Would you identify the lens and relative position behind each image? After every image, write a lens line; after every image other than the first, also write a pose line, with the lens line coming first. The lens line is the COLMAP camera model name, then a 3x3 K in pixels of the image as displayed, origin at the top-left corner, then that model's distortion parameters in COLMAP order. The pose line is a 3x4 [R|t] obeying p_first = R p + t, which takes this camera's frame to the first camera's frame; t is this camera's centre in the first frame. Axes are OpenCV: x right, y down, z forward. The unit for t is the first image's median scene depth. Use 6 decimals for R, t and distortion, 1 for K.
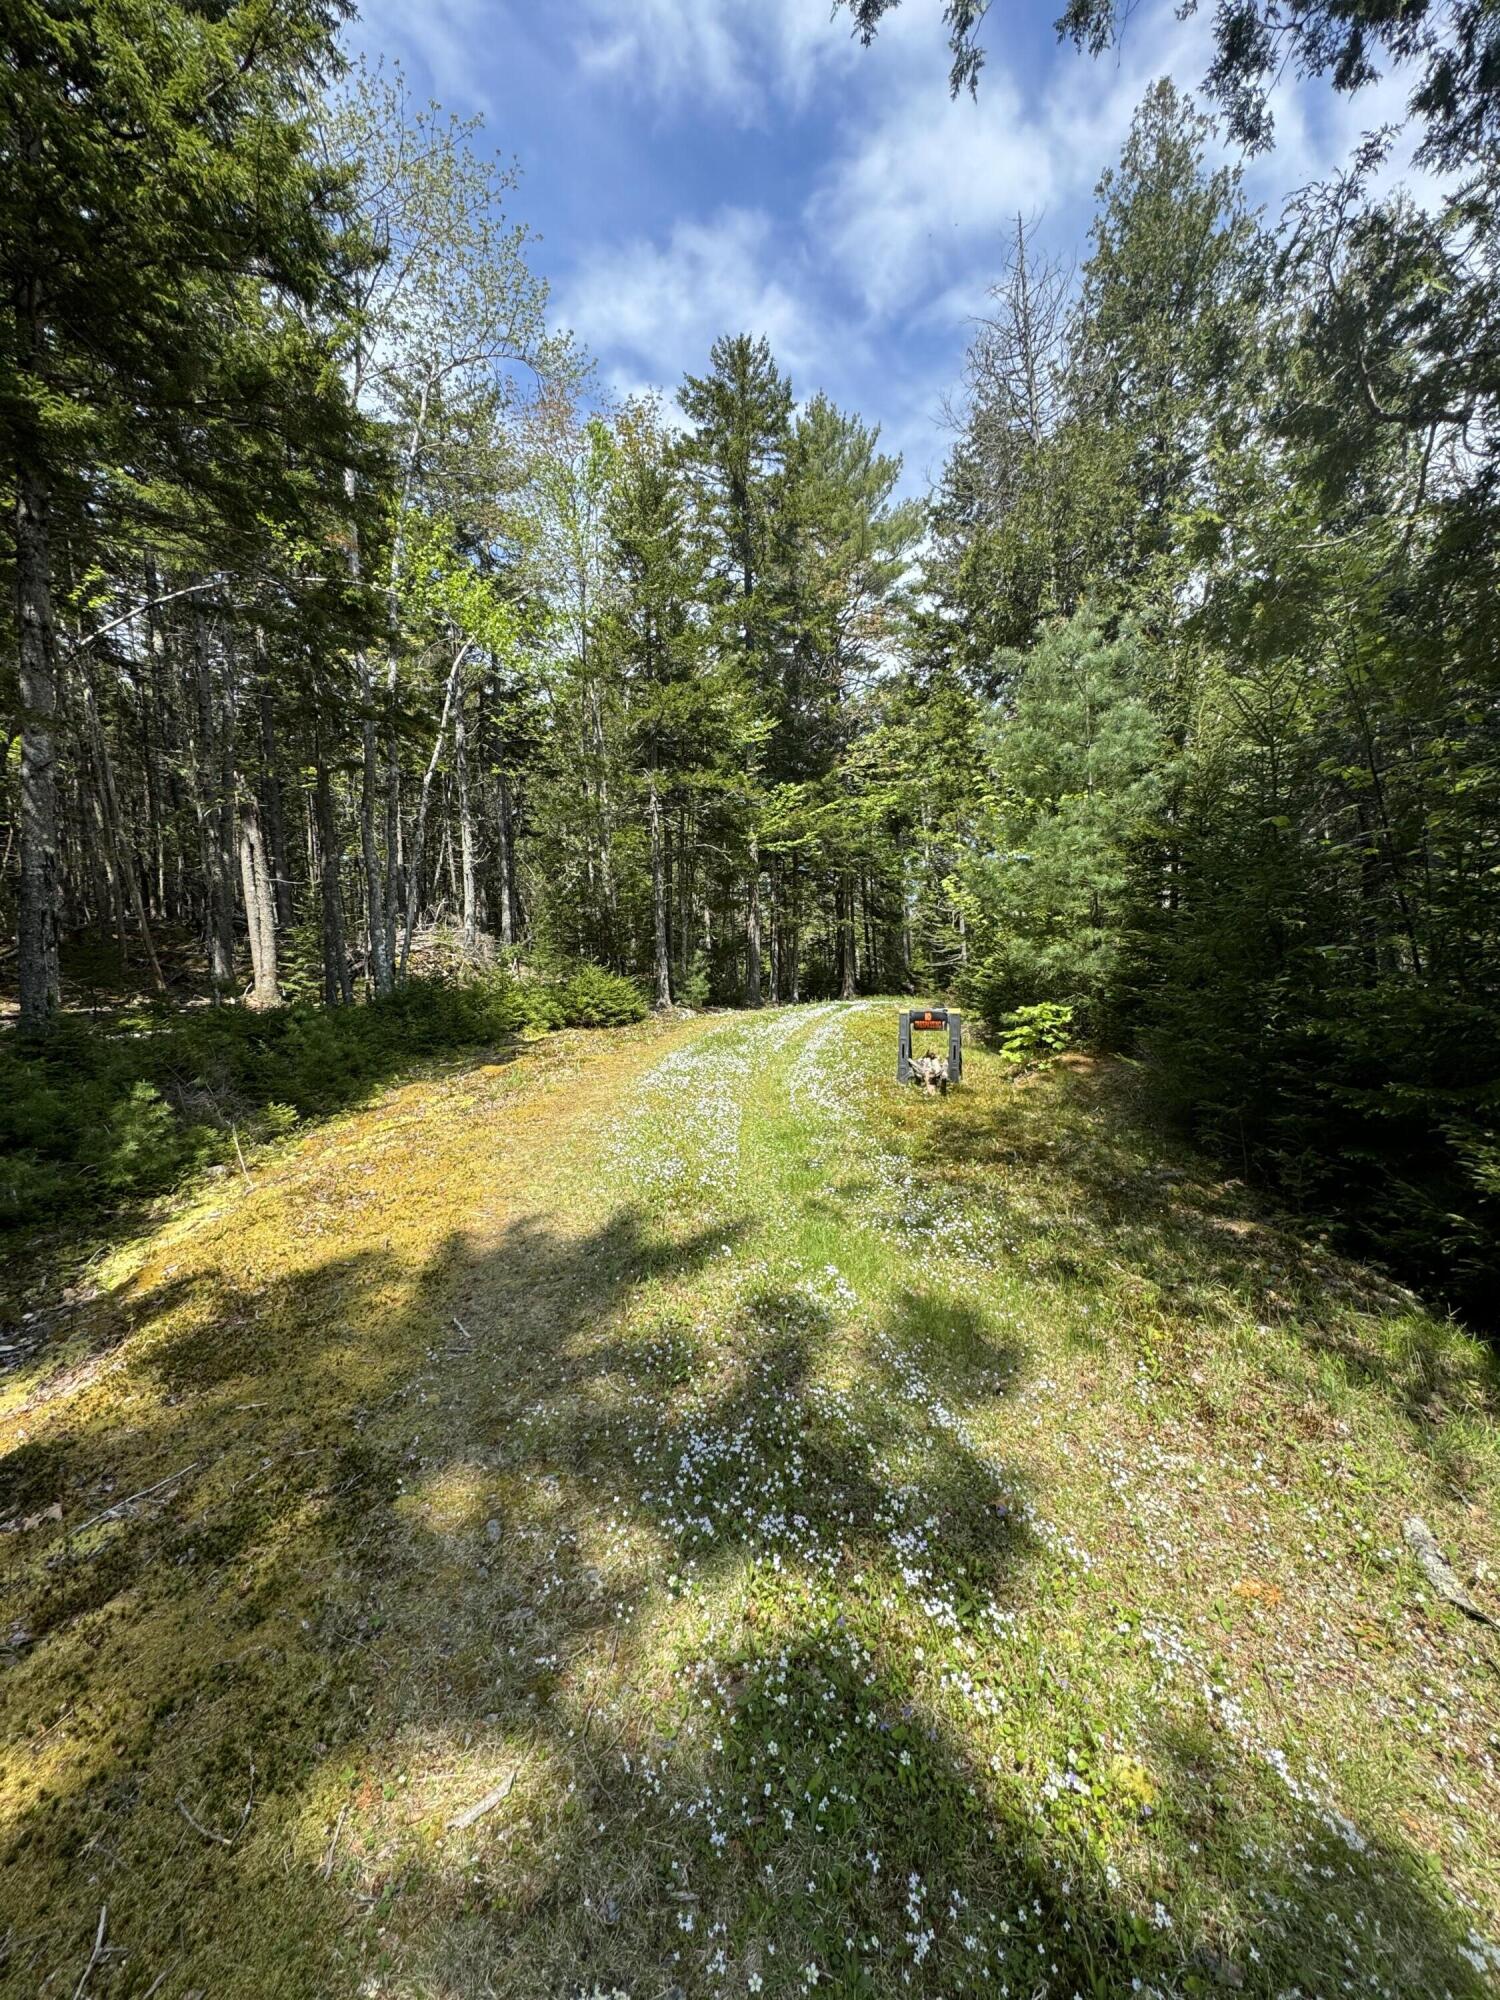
lens RADIAL K [[800.0, 0, 748.7], [0, 800.0, 983.7], [0, 0, 1]] dist [-0.000883, -0.000062]
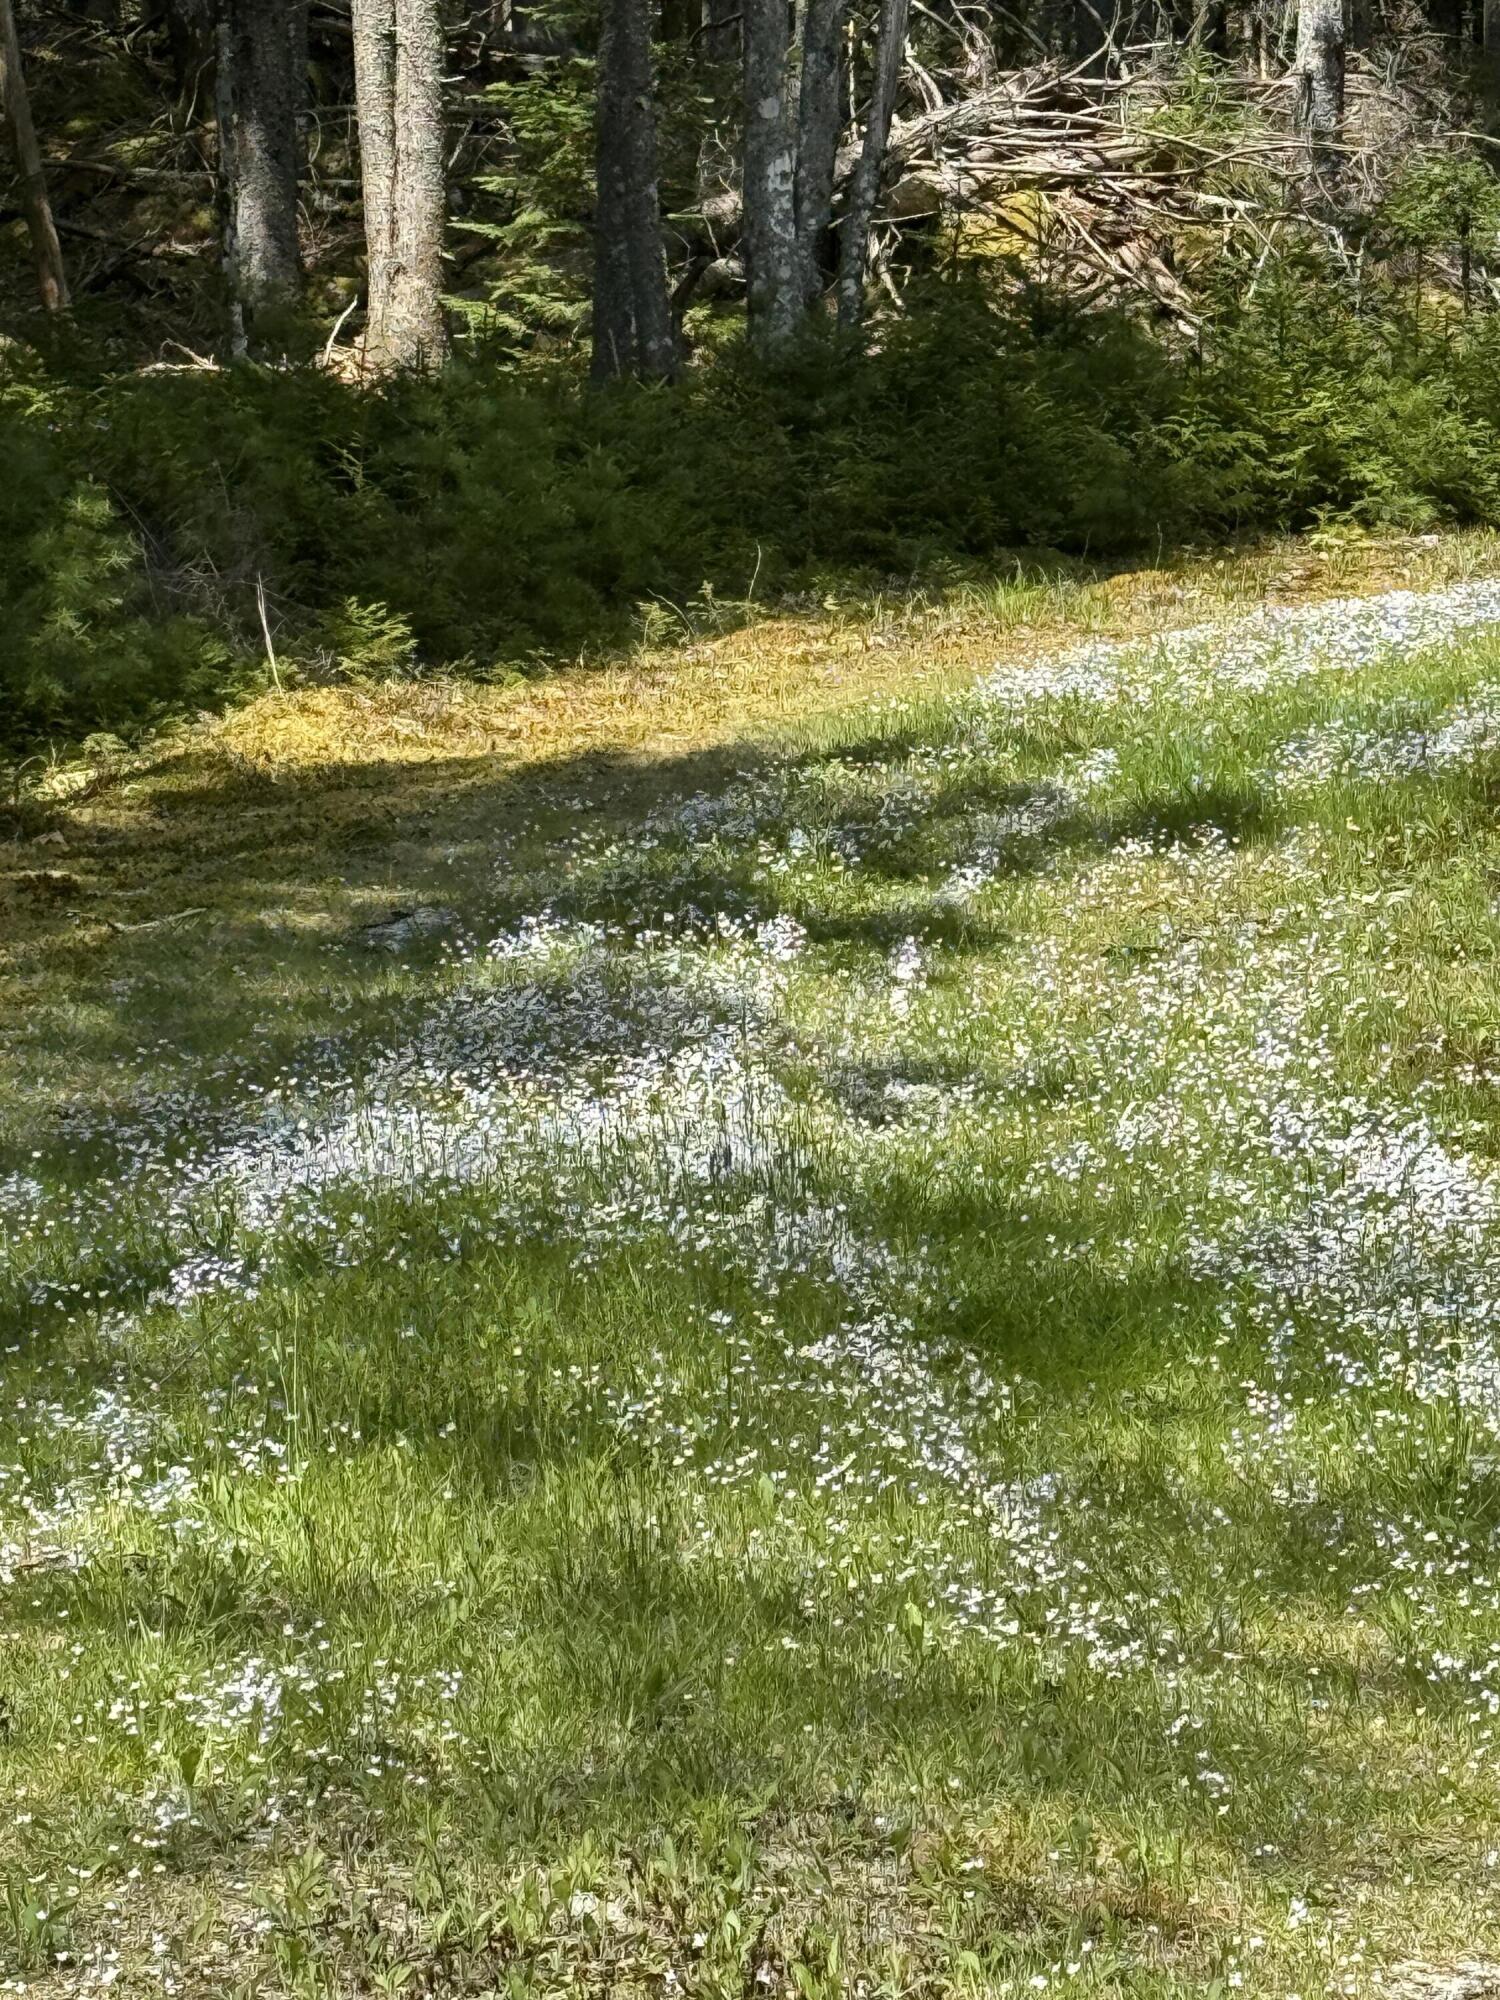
lens RADIAL K [[6953.7, 0, 751.1], [0, 6953.7, 1000.1], [0, 0, 1]] dist [0.204099, 0.000000]
pose [[0.869730, 0.075272, -0.487754, 0.561511], [-0.039301, 0.995725, 0.083586, 0.029909], [0.491961, -0.053528, 0.868970, -0.840309]]
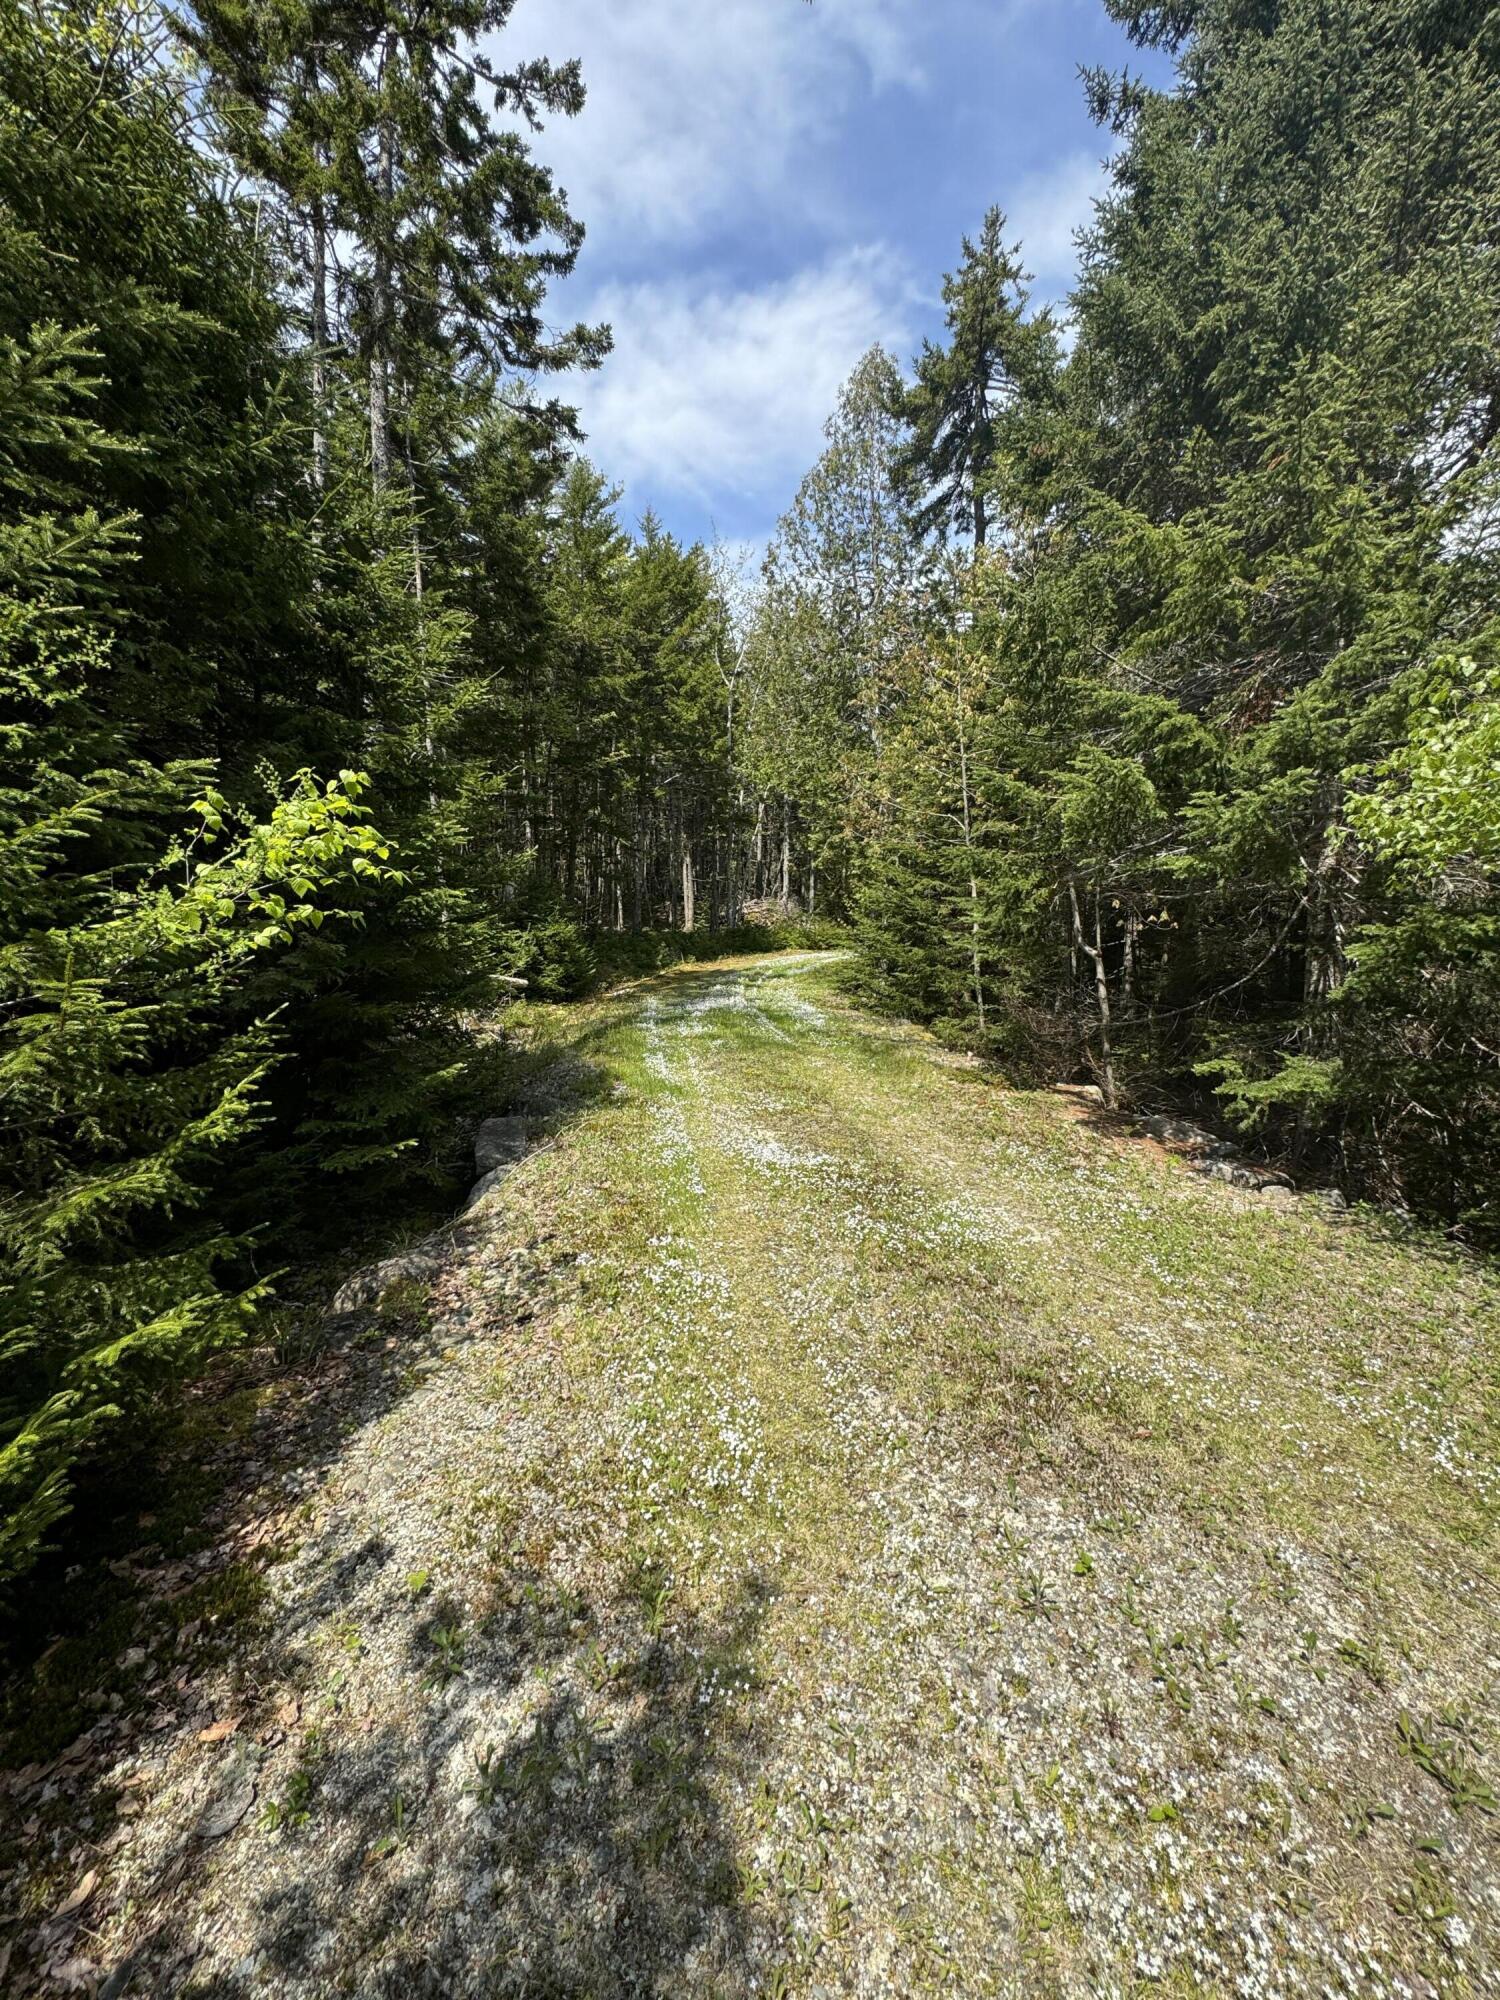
lens RADIAL K [[800.0, 0, 745.4], [0, 800.0, 999.9], [0, 0, 1]] dist [-0.000883, -0.000062]
pose [[0.889710, 0.082749, -0.448965, 0.616679], [-0.053772, 0.995585, 0.076935, 0.032798], [0.453349, -0.044308, 0.890231, -1.027294]]
